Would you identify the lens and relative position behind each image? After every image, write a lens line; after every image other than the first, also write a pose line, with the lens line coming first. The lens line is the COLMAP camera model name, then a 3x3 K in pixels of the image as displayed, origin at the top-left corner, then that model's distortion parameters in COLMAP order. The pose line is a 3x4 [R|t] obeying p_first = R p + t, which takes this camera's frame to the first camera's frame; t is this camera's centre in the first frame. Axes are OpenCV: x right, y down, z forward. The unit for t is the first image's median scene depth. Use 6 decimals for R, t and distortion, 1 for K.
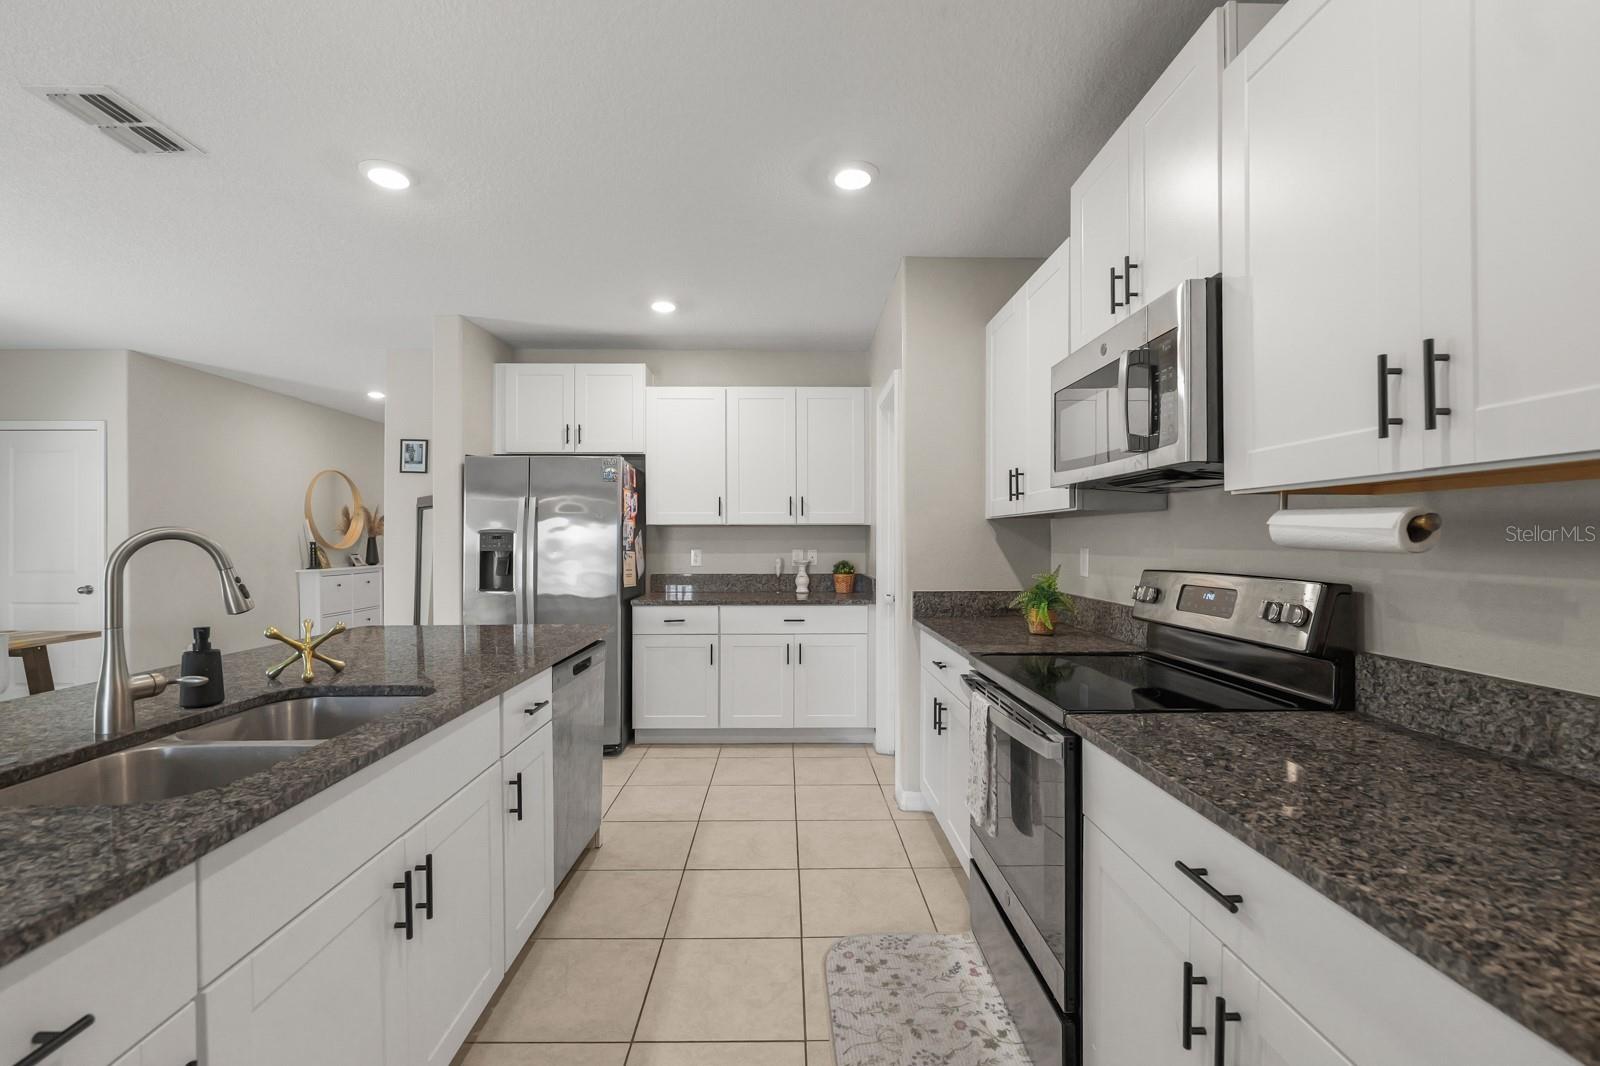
lens RADIAL K [[661.2, 0, 792.2], [0, 661.2, 538.7], [0, 0, 1]] dist [-0.006036, -0.000708]
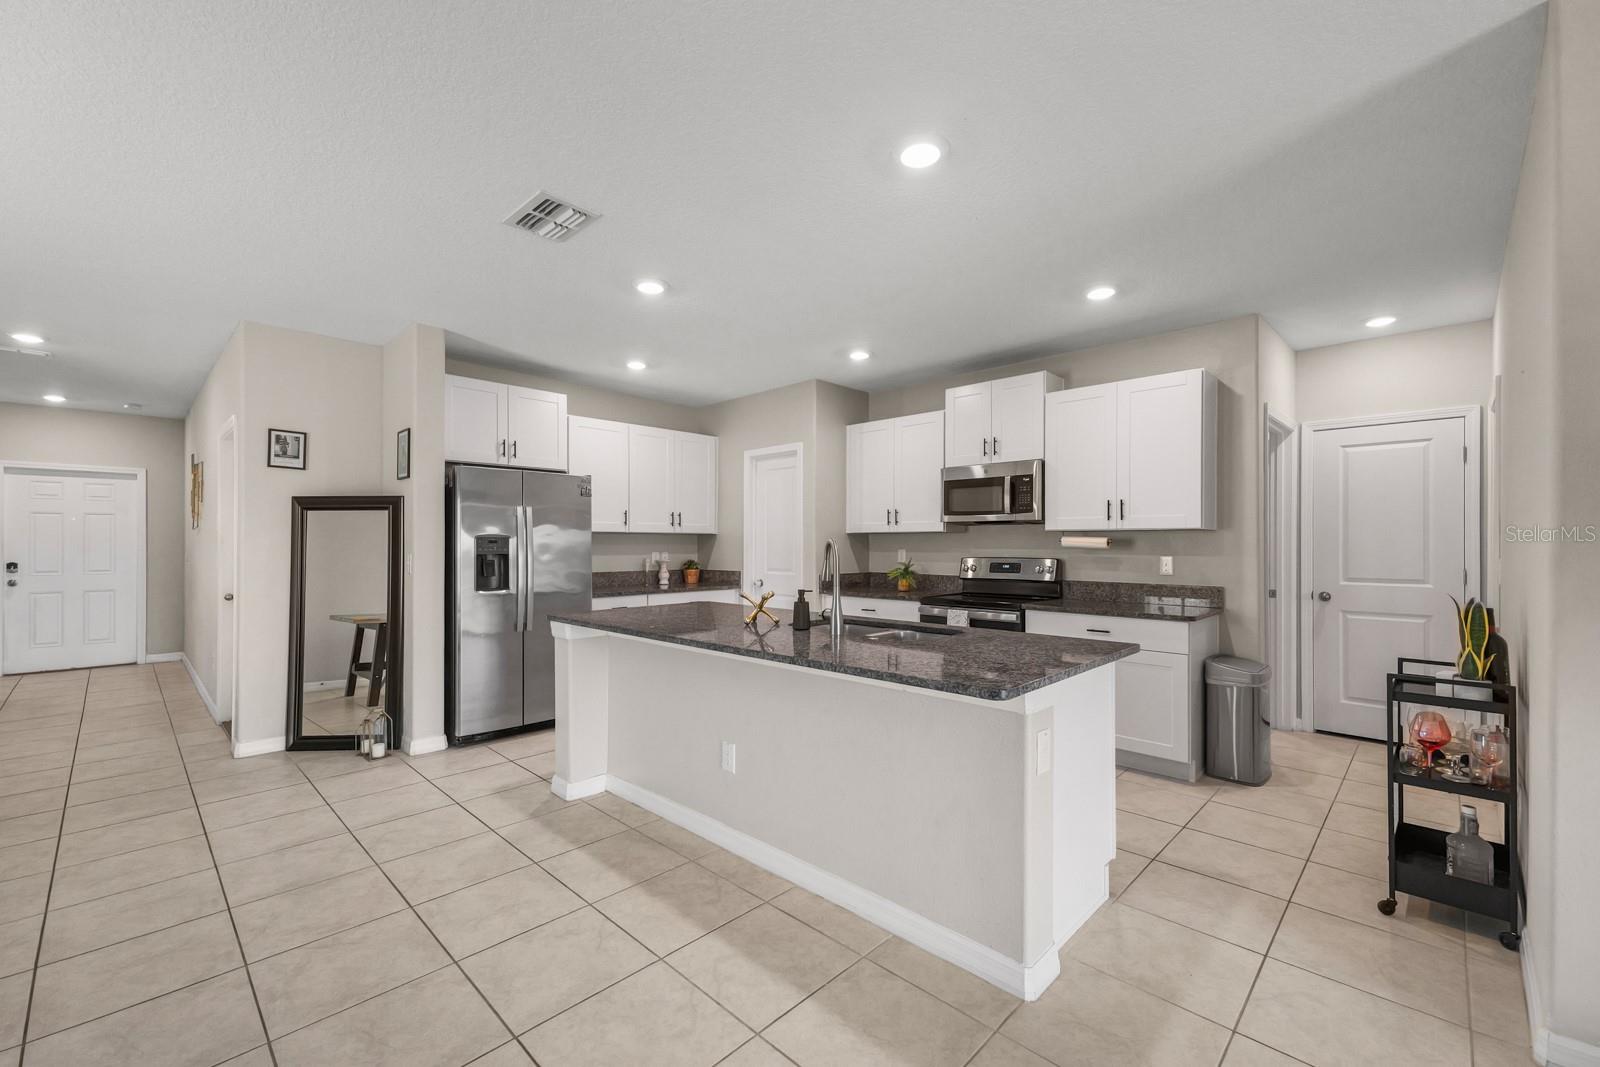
lens RADIAL K [[661.2, 0, 798.7], [0, 661.2, 544.8], [0, 0, 1]] dist [-0.006036, -0.000708]
pose [[0.701656, 0.000950, 0.712515, -0.867405], [-0.002840, 0.999995, 0.001464, -0.000585], [-0.712510, -0.003051, 0.701655, -0.128292]]
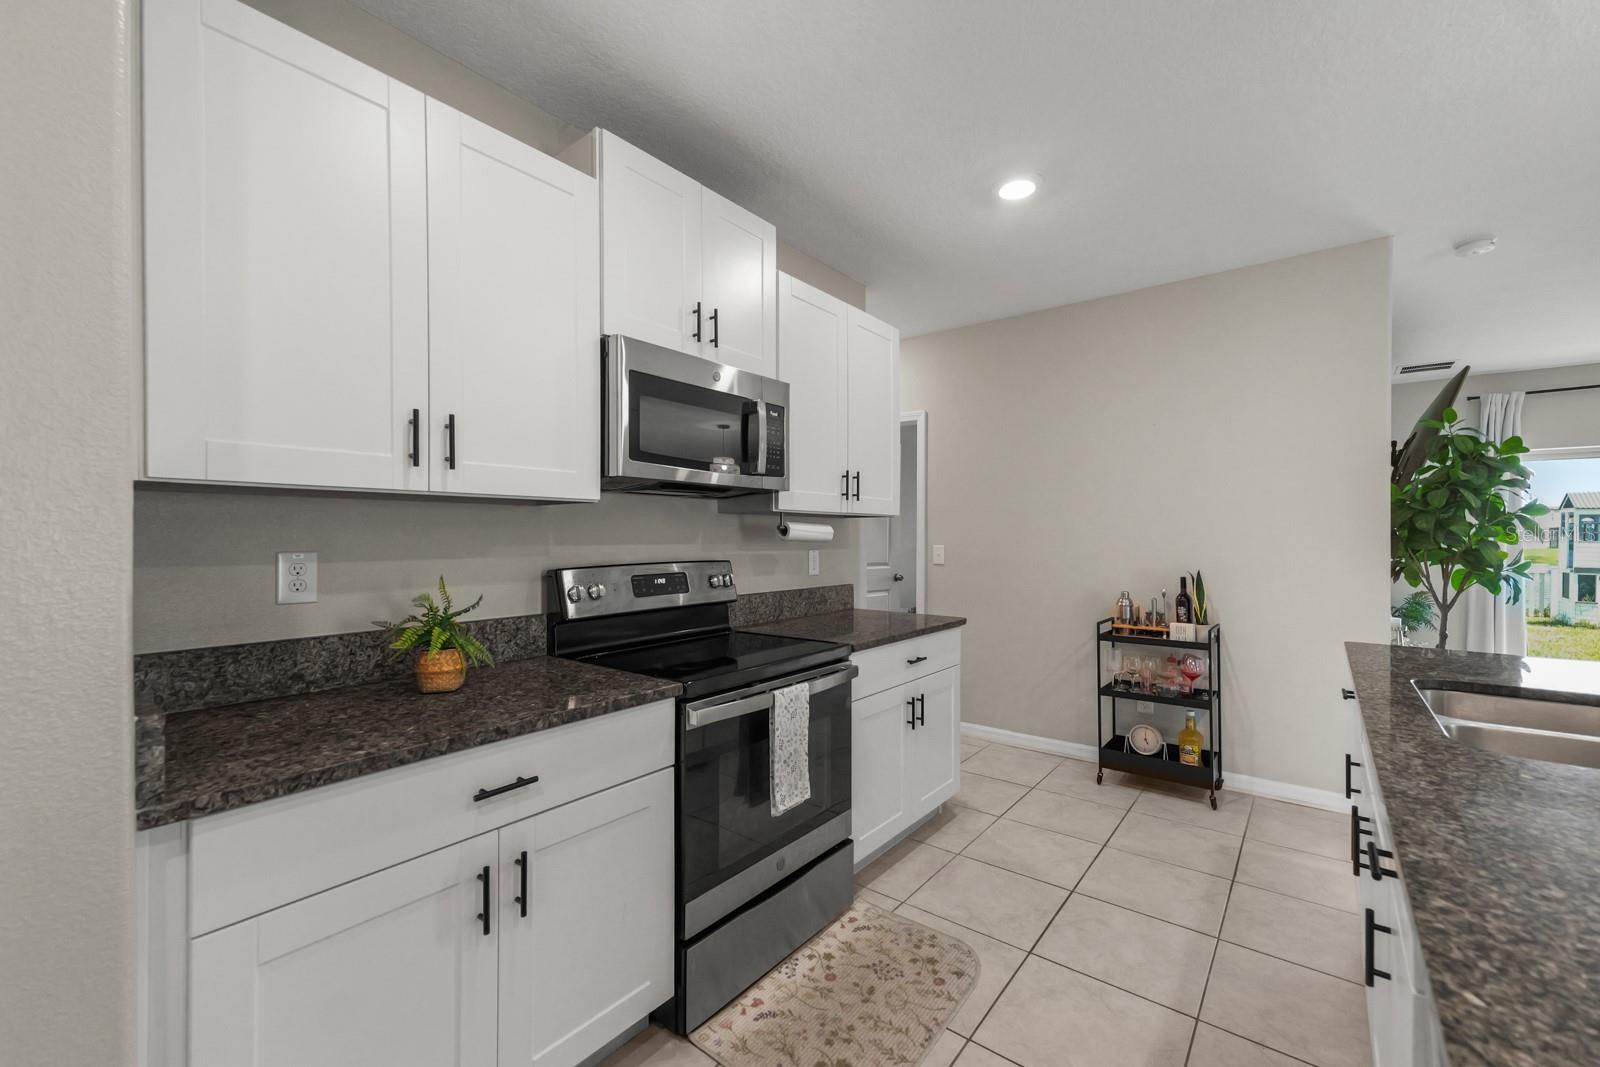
lens RADIAL K [[661.2, 0, 798.4], [0, 661.2, 535.9], [0, 0, 1]] dist [-0.006036, -0.000708]
pose [[-0.778788, 0.002169, 0.627283, -0.178556], [0.000661, 0.999996, -0.002636, 0.001780], [-0.627287, -0.001638, -0.778787, 0.855146]]
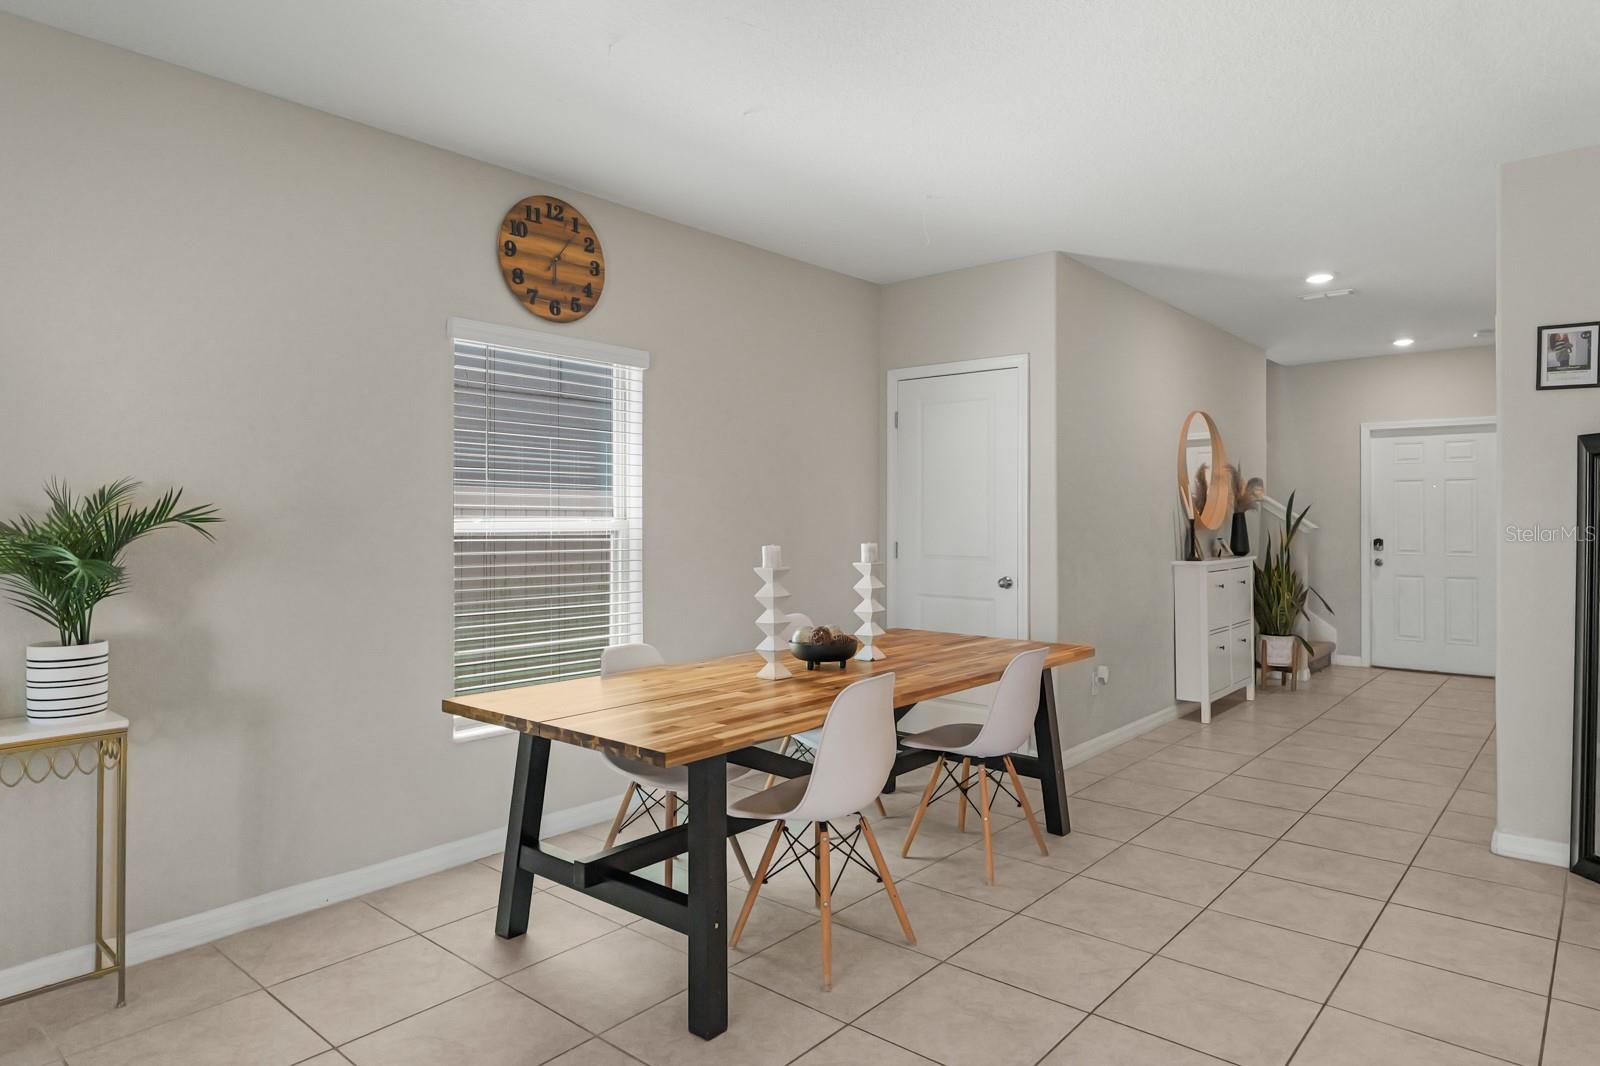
lens RADIAL K [[933.4, 0, 807.6], [0, 933.4, 512.5], [0, 0, 1]] dist [-0.001283, -0.002805]
pose [[0.743441, 0.001629, -0.668800, -0.636406], [-0.002835, 0.999996, -0.000715, -0.000541], [0.668796, 0.002428, 0.743442, 0.072053]]
